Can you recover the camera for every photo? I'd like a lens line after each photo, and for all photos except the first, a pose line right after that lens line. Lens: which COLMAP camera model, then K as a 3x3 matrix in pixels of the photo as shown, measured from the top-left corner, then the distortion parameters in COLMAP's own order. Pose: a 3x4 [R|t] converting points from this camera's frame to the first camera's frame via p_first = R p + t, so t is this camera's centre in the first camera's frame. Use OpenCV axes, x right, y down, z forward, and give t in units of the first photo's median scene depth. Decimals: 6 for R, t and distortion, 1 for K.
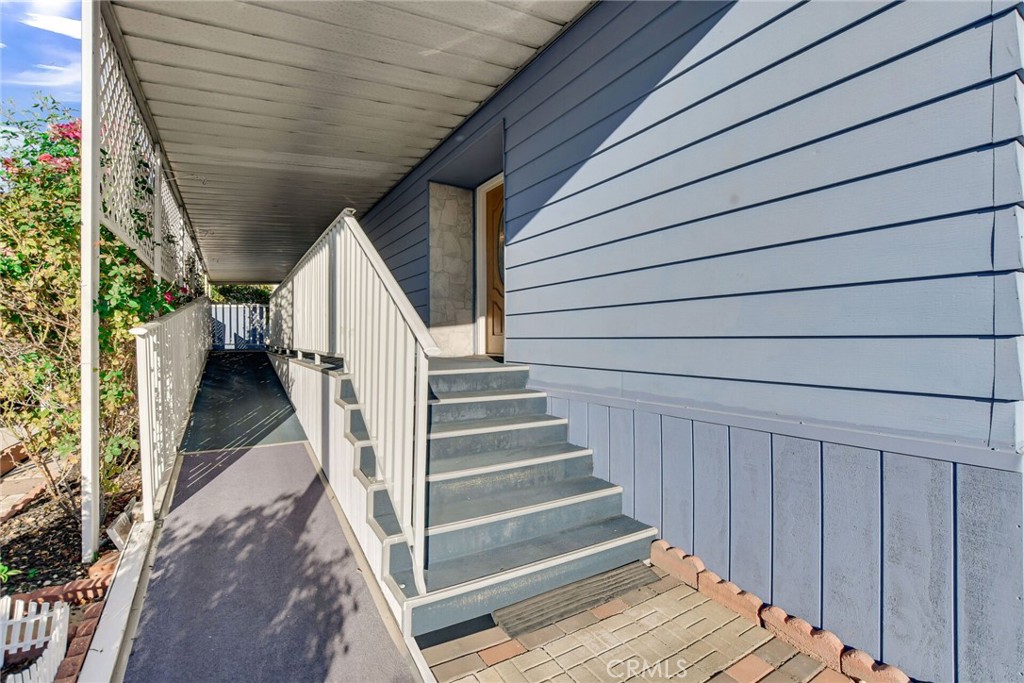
lens RADIAL K [[454.3, 0, 512.0], [0, 454.3, 341.5], [0, 0, 1]] dist [-0.012312, -0.000103]
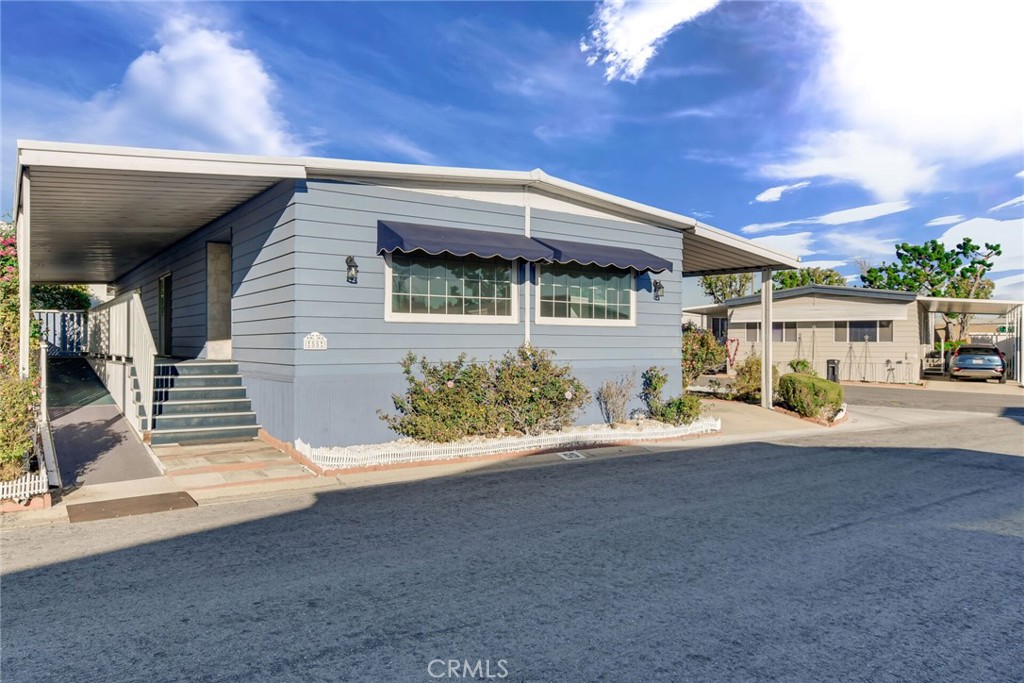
lens RADIAL K [[699.5, 0, 512.0], [0, 699.5, 341.5], [0, 0, 1]] dist [0.069485, 0.000278]
pose [[0.998458, 0.000596, 0.055502, 0.733647], [-0.000139, 0.999966, -0.008230, -0.006915], [-0.055505, 0.008210, 0.998425, -1.471935]]
